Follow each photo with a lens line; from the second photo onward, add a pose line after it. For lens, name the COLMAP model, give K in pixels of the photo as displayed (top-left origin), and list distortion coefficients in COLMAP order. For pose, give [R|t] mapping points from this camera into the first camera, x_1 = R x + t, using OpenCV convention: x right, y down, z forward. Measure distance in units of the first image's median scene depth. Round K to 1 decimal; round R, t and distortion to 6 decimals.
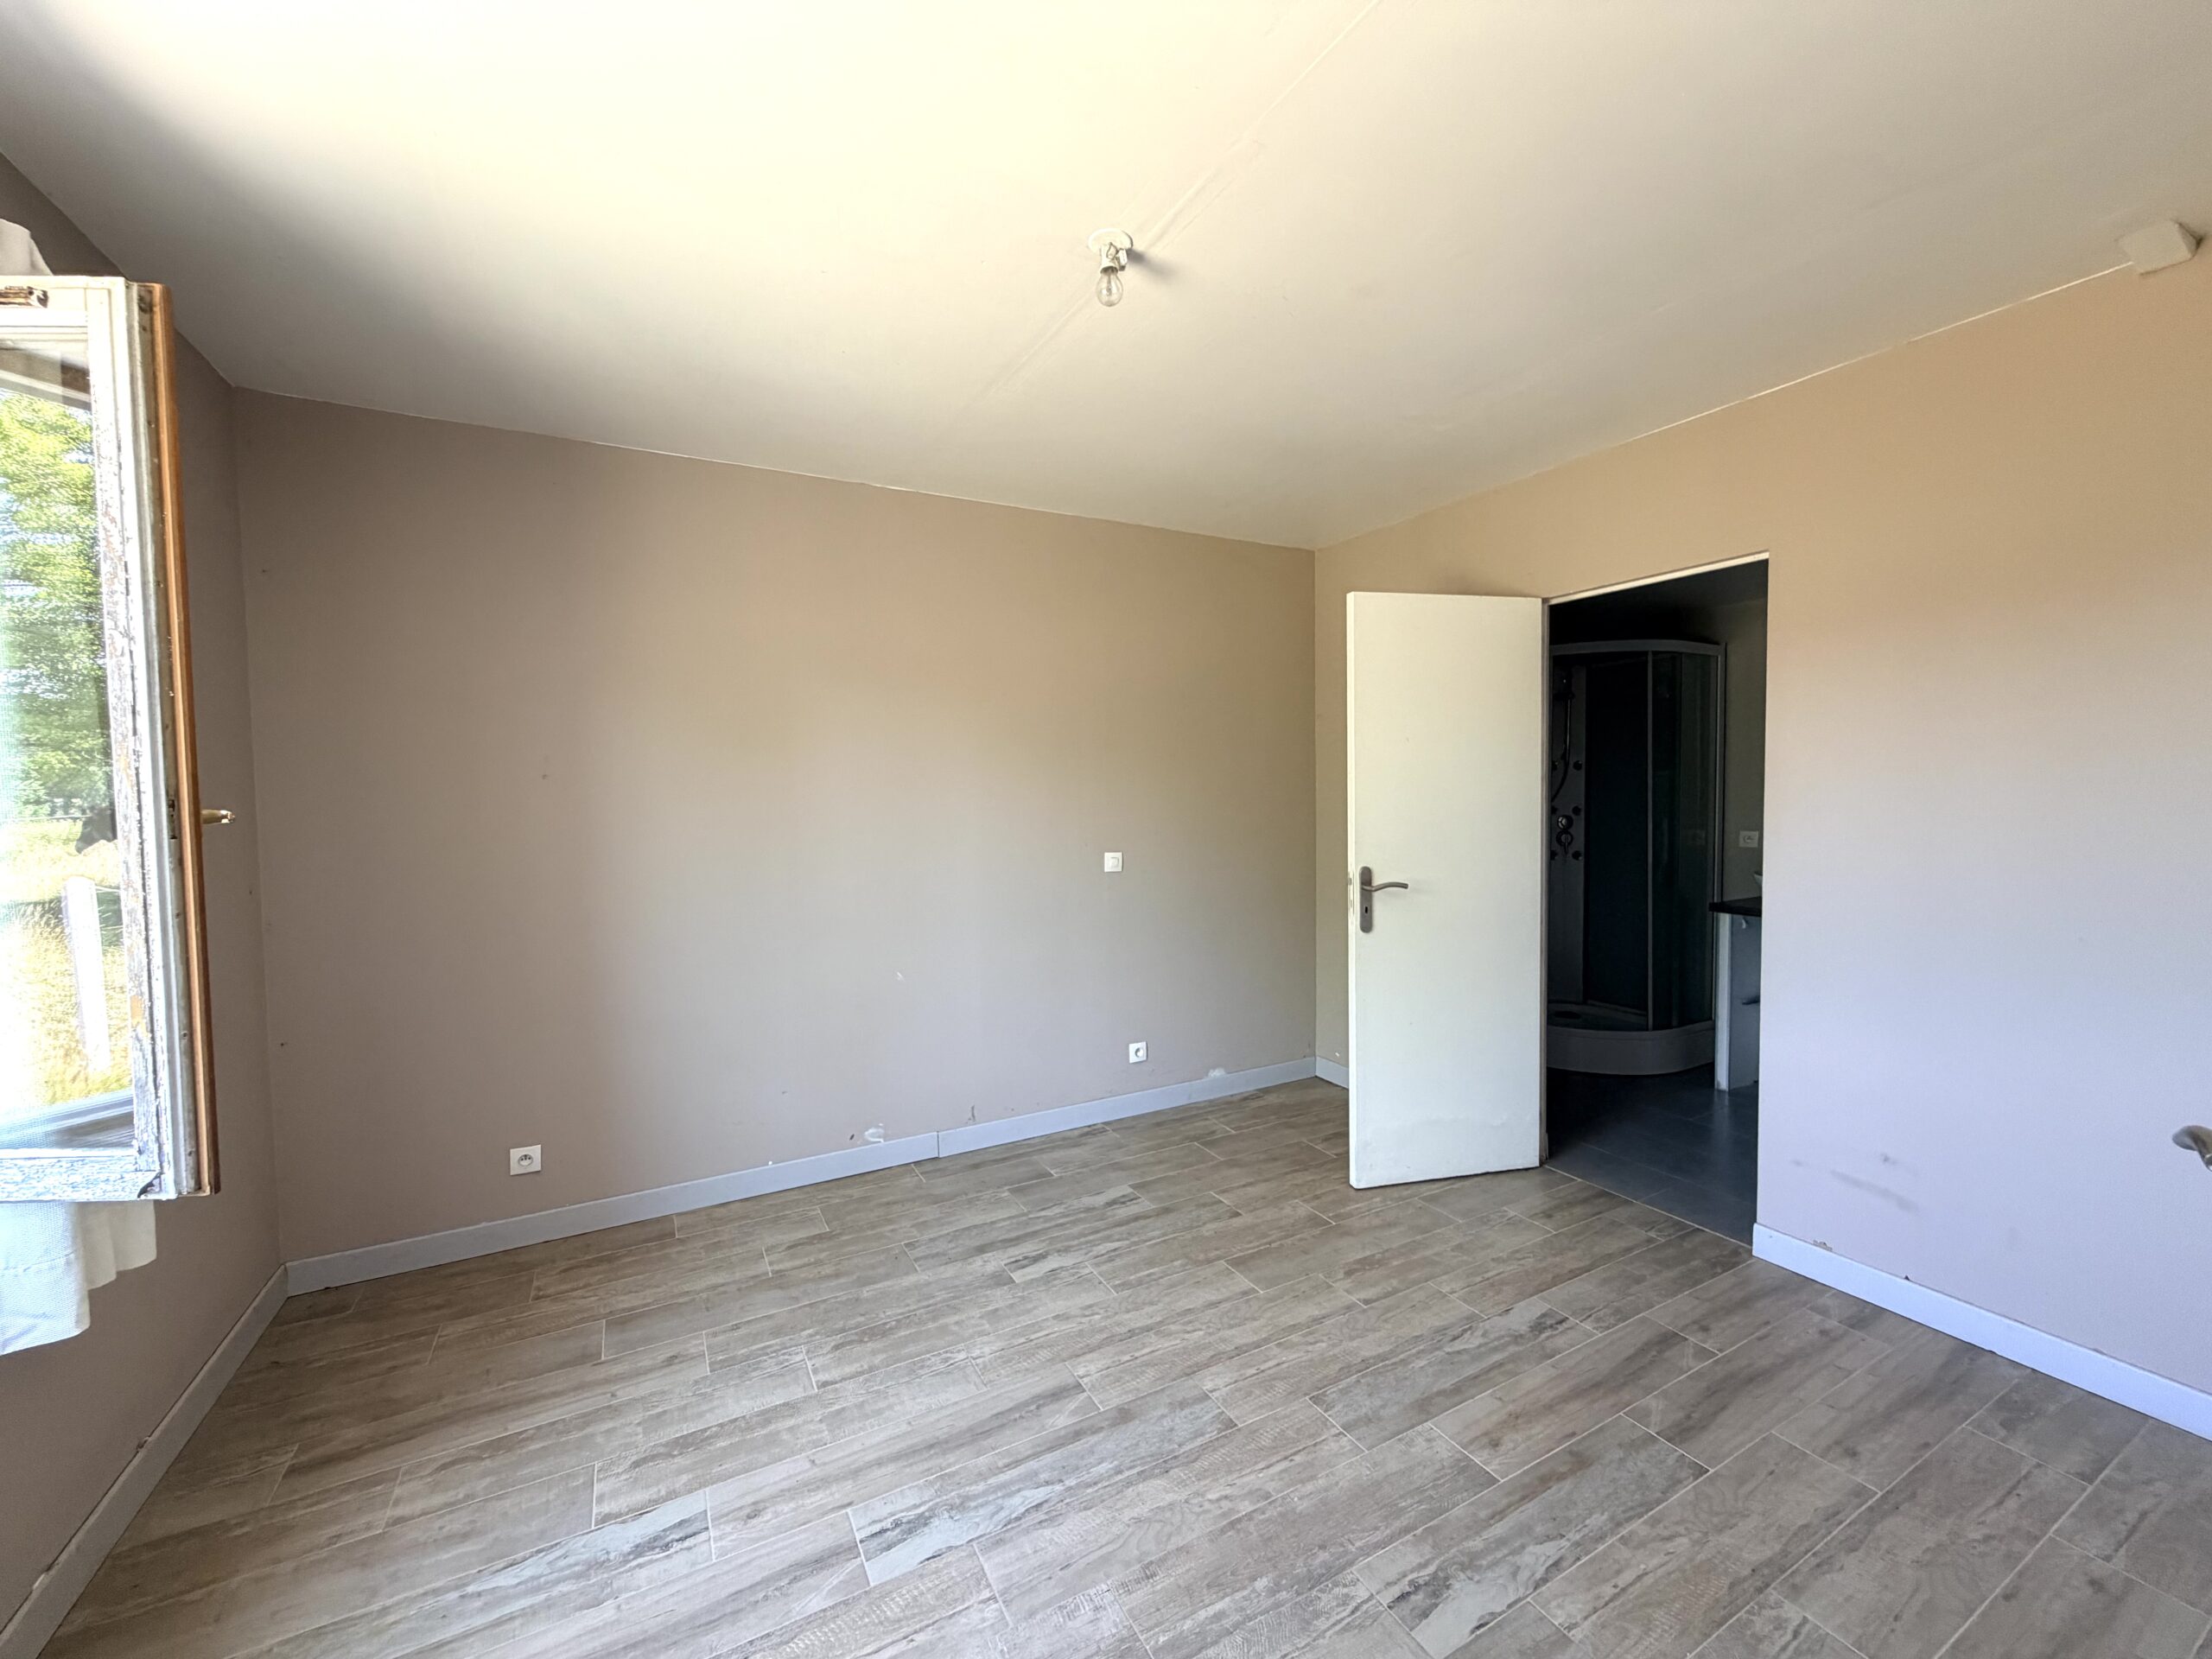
lens RADIAL K [[874.9, 0, 1091.7], [0, 874.9, 826.2], [0, 0, 1]] dist [0.002398, 0.000073]
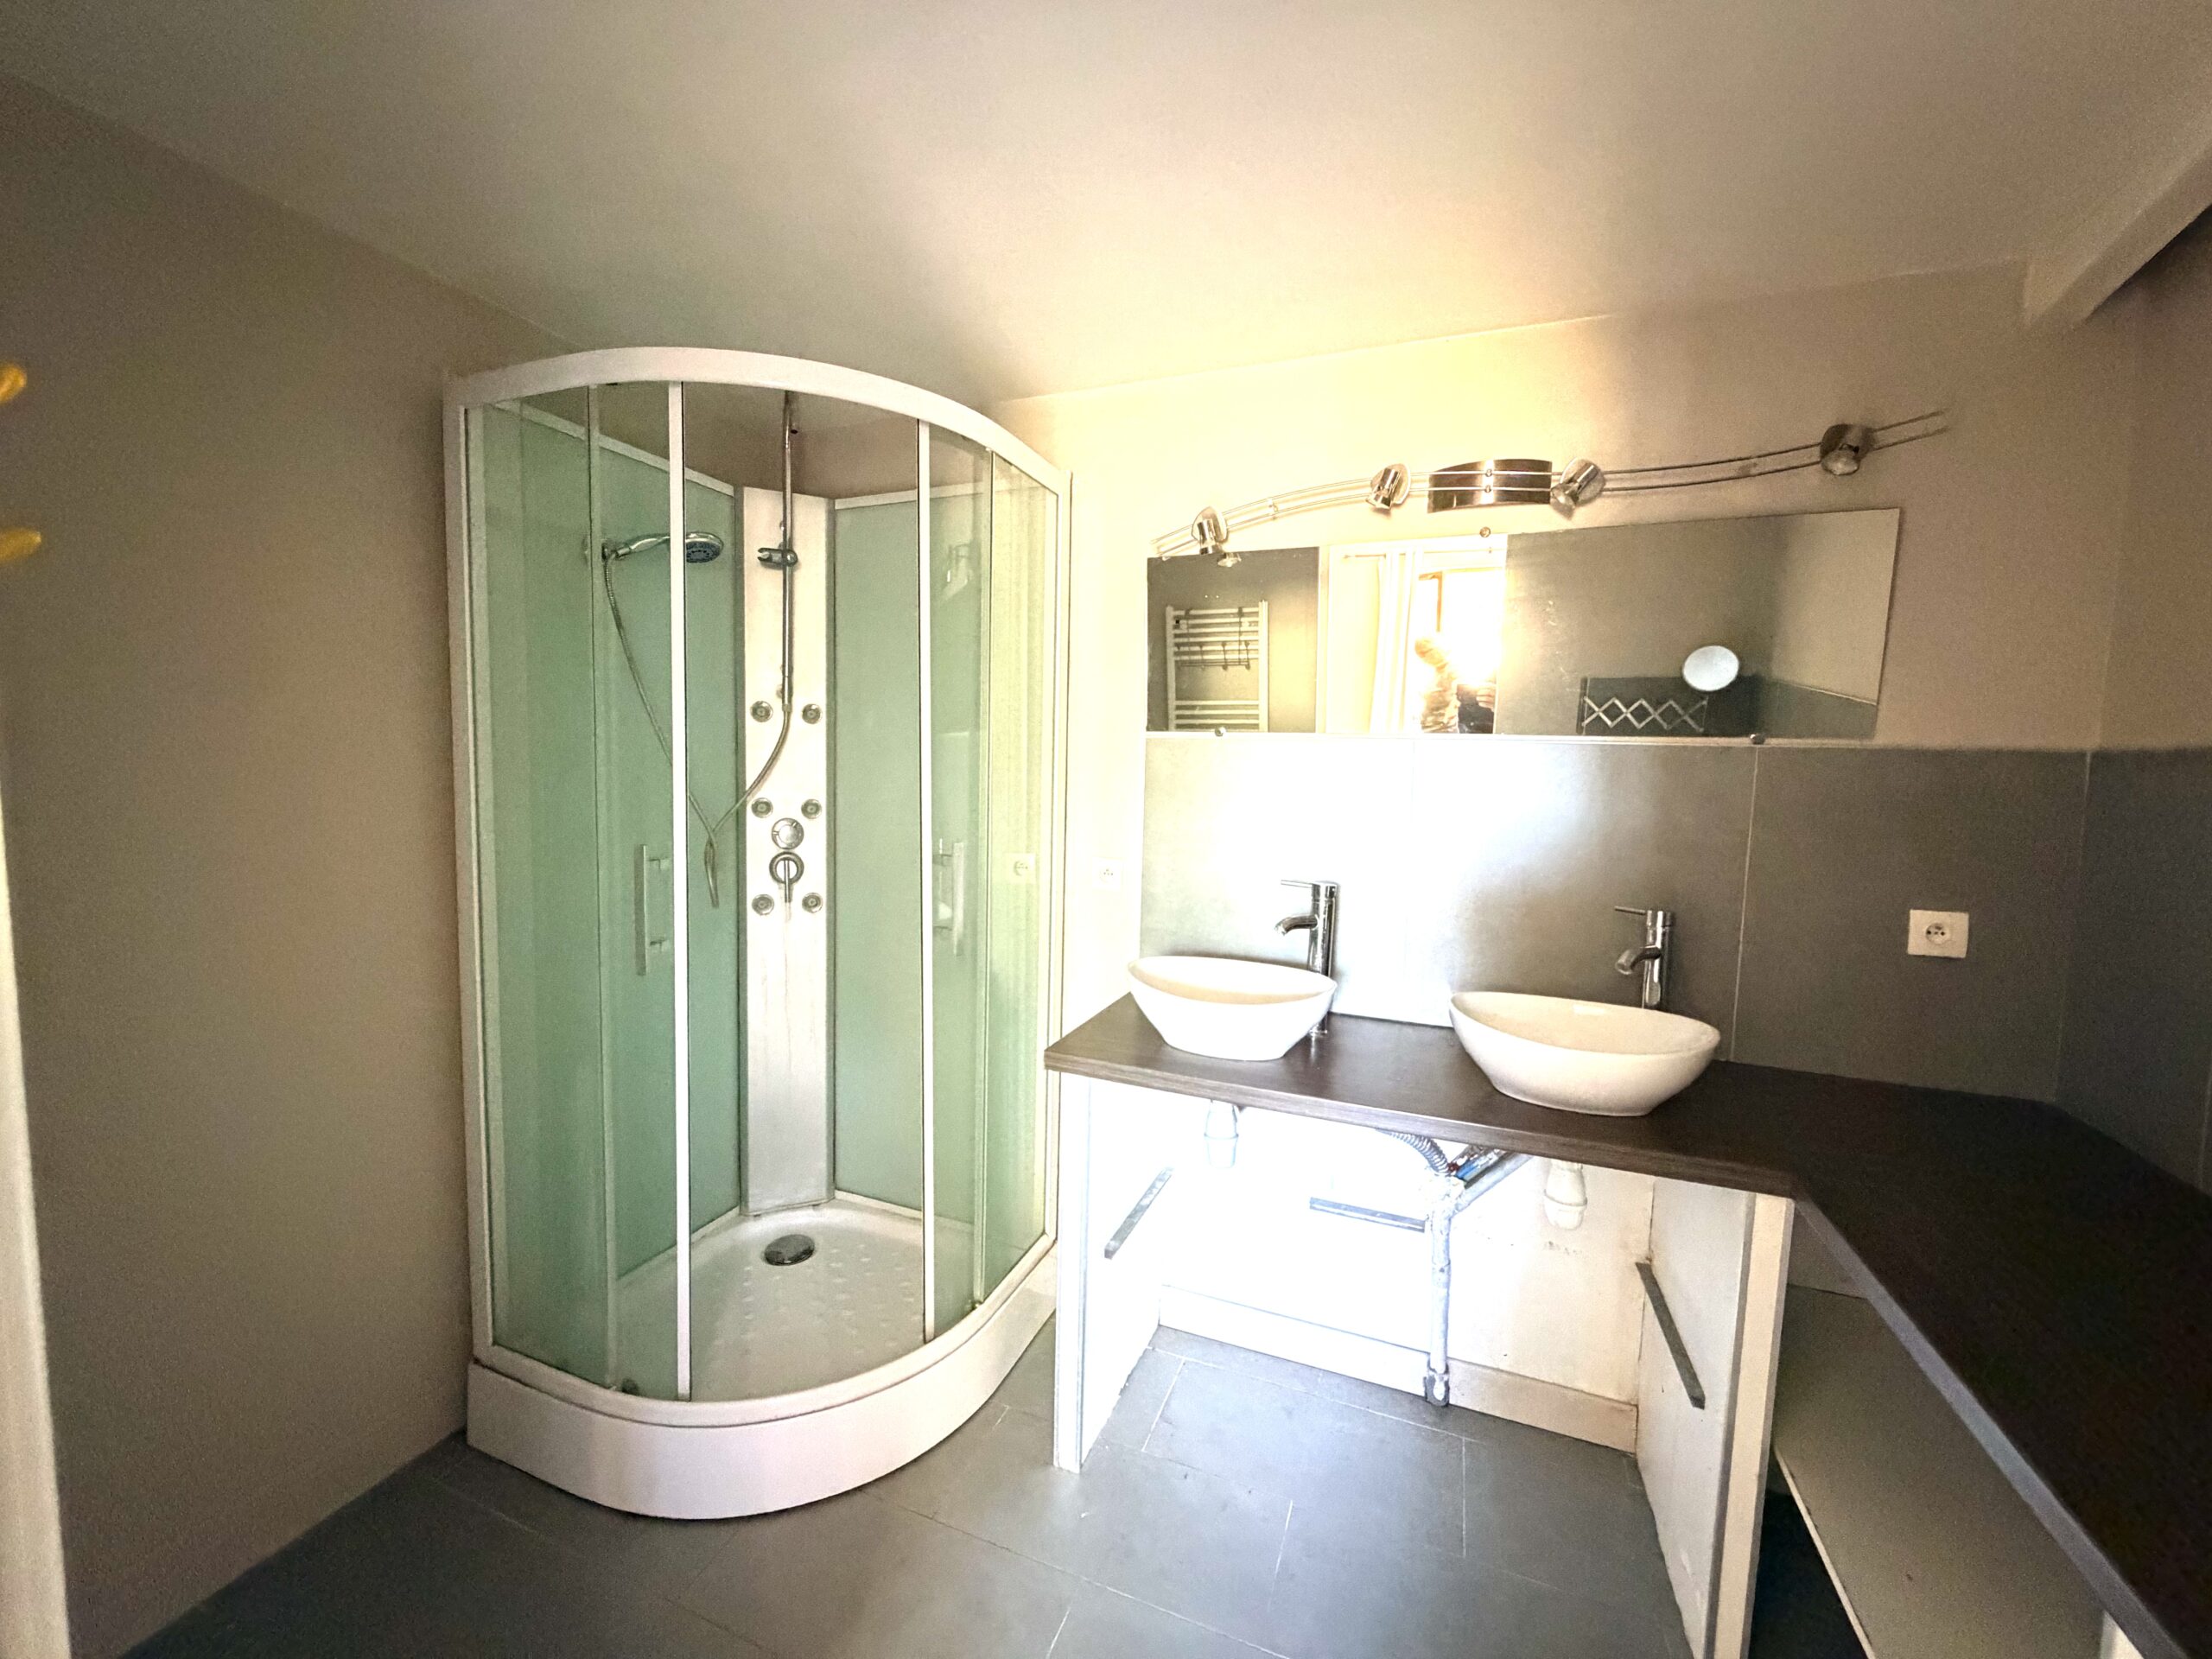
lens RADIAL K [[874.9, 0, 1101.2], [0, 874.9, 829.8], [0, 0, 1]] dist [0.002398, 0.000073]
pose [[0.763735, -0.026724, 0.644977, 0.367911], [-0.005212, 0.998855, 0.047558, -0.029713], [-0.645509, -0.039684, 0.762721, 0.535140]]
